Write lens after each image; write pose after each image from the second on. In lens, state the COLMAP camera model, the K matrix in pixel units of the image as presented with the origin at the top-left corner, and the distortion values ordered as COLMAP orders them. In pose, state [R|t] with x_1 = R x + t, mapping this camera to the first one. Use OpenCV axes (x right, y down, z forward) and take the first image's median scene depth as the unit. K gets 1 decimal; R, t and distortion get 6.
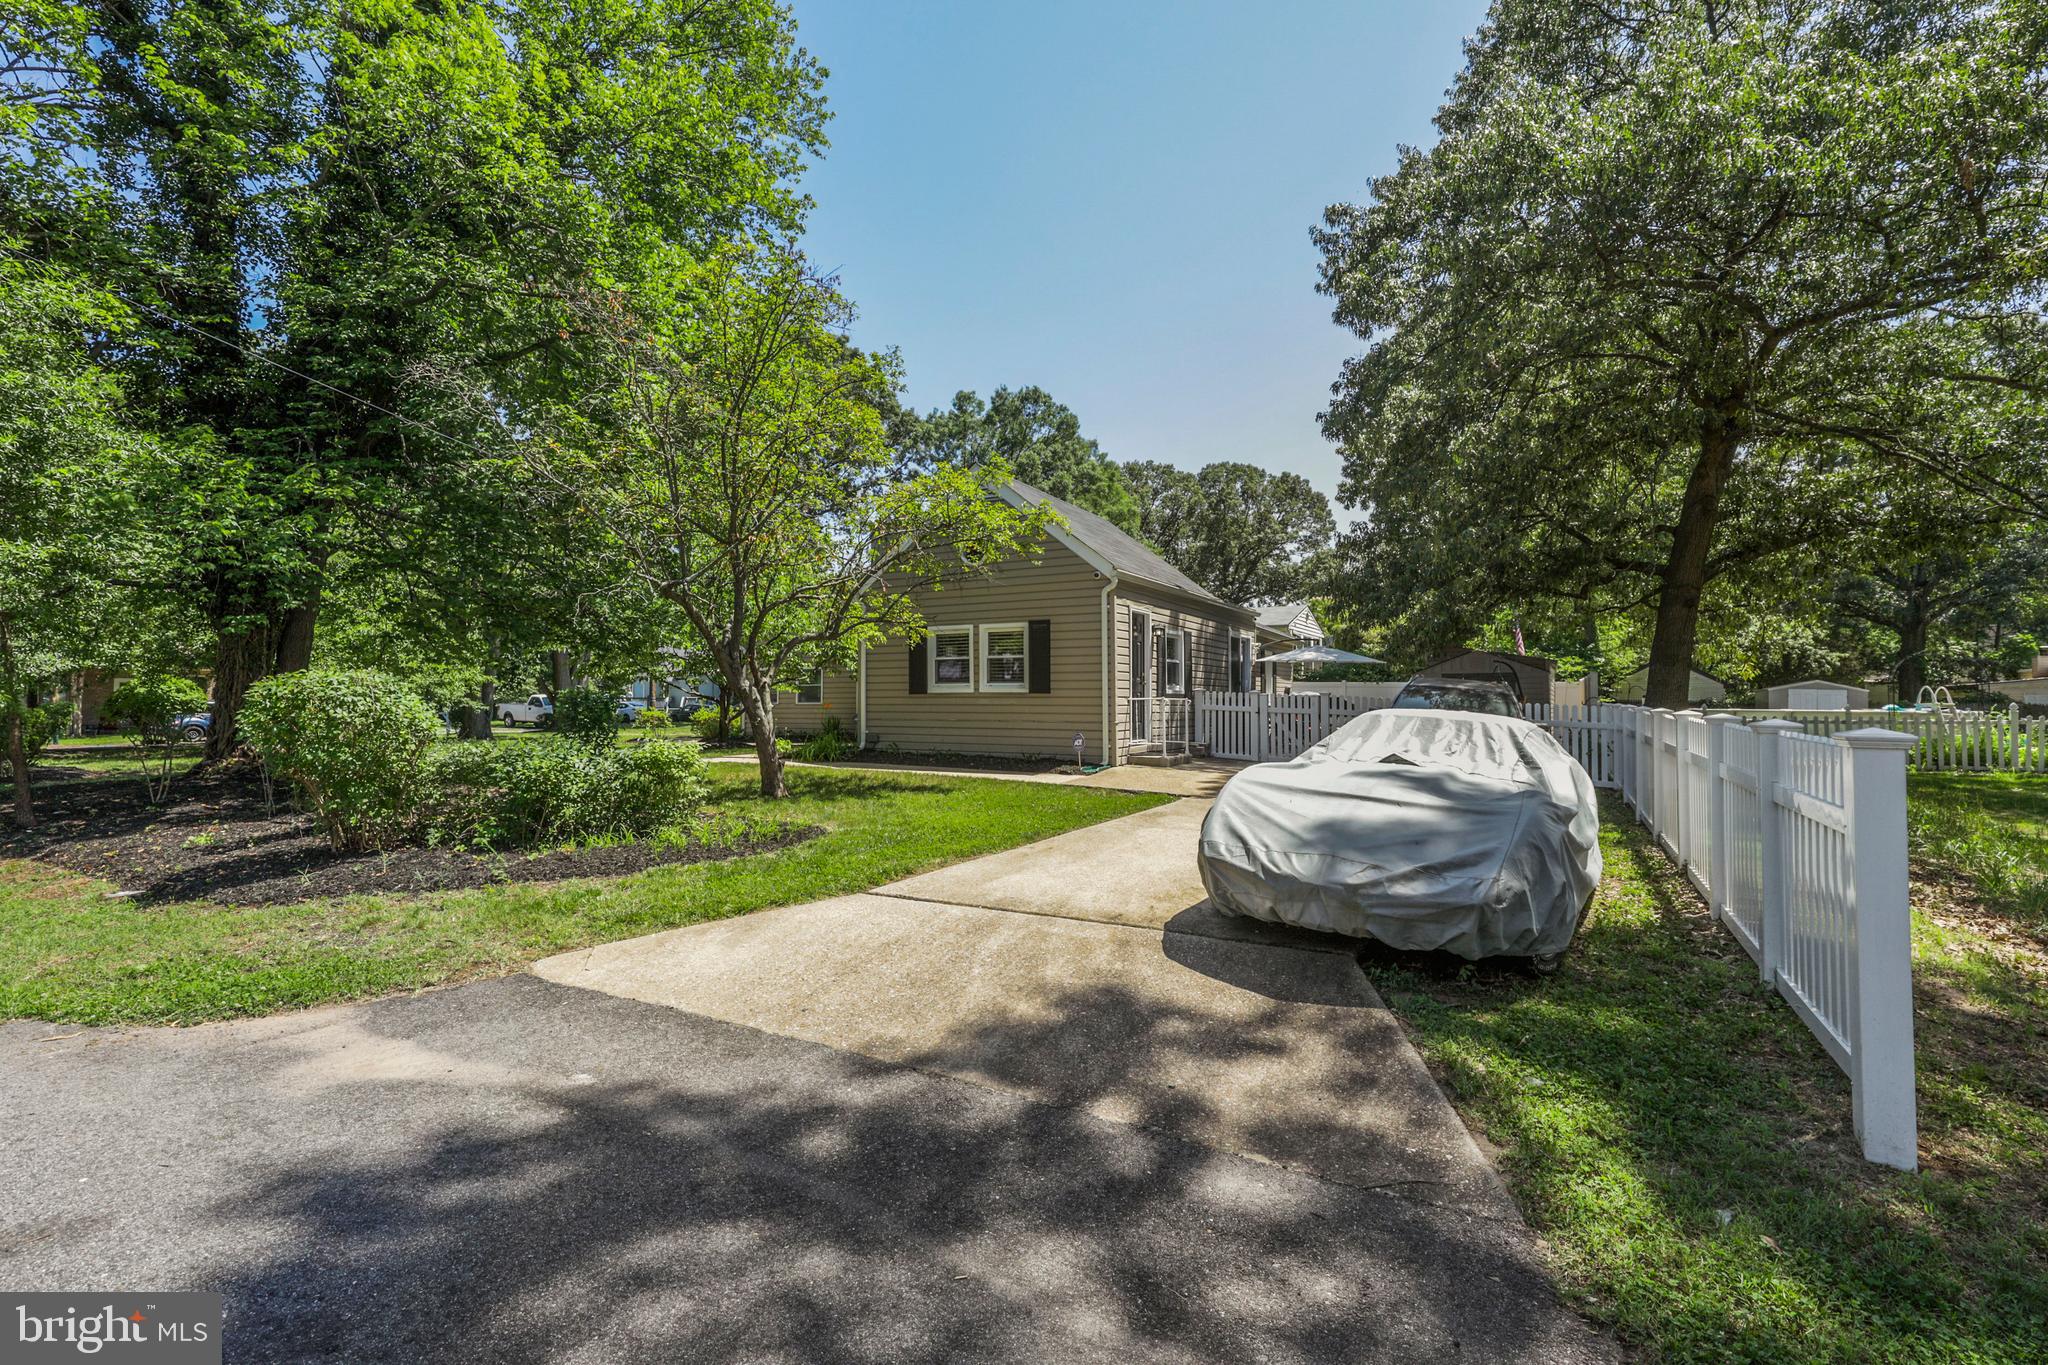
lens RADIAL K [[925.3, 0, 1024.0], [0, 925.3, 682.5], [0, 0, 1]] dist [0.001141, 0.000224]
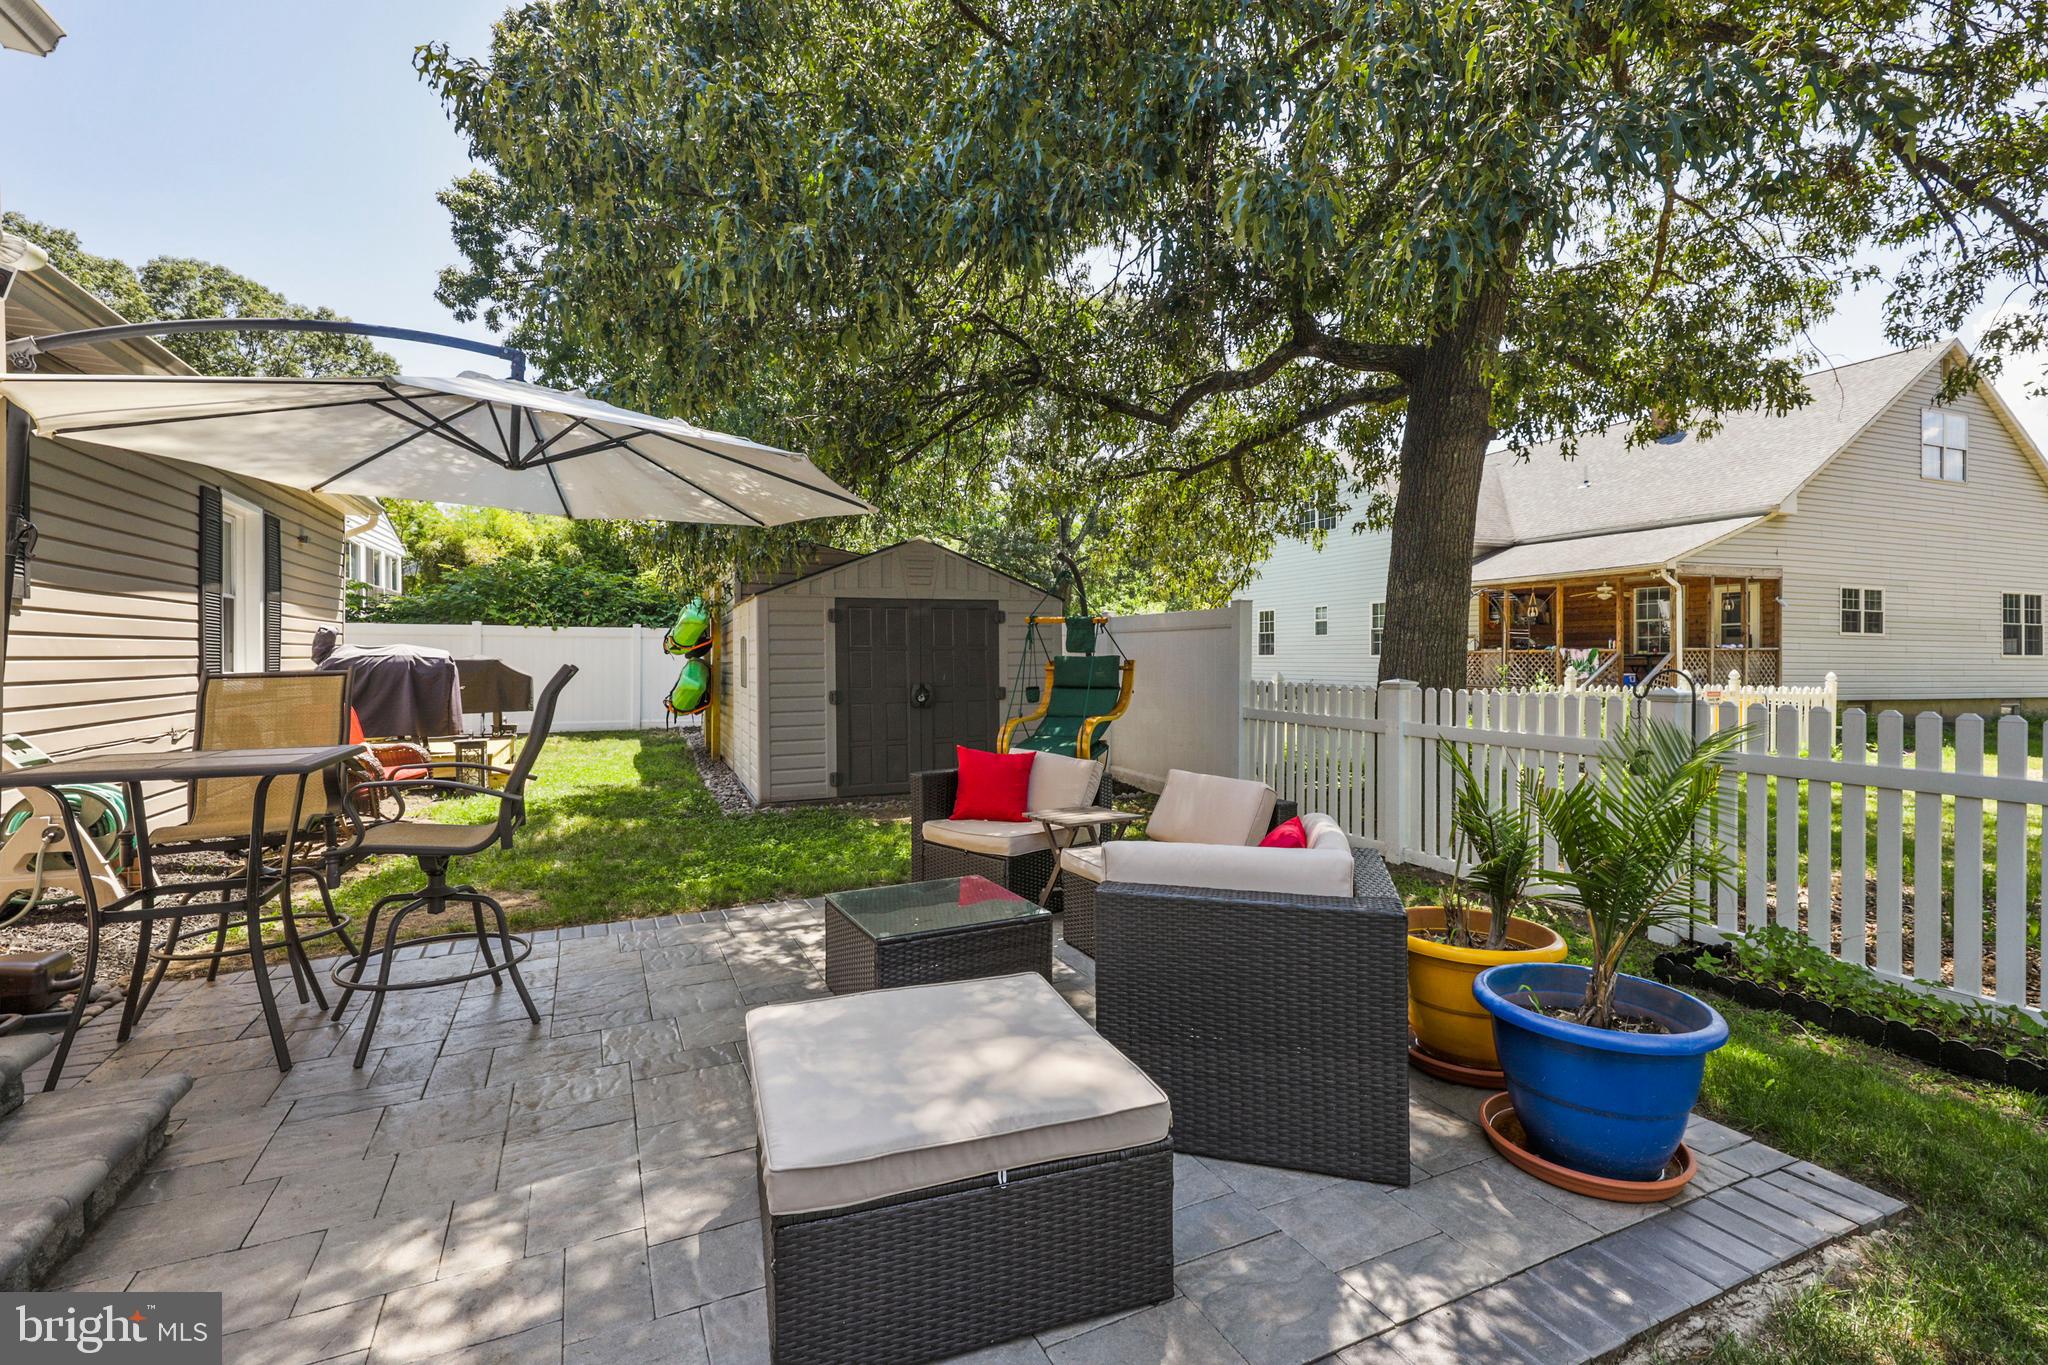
lens RADIAL K [[925.3, 0, 1024.0], [0, 925.3, 682.5], [0, 0, 1]] dist [0.001141, 0.000224]
pose [[0.608353, -0.022704, 0.793342, 0.111593], [-0.010805, 0.999261, 0.036882, 0.003796], [-0.793593, -0.031009, 0.607658, 0.391973]]
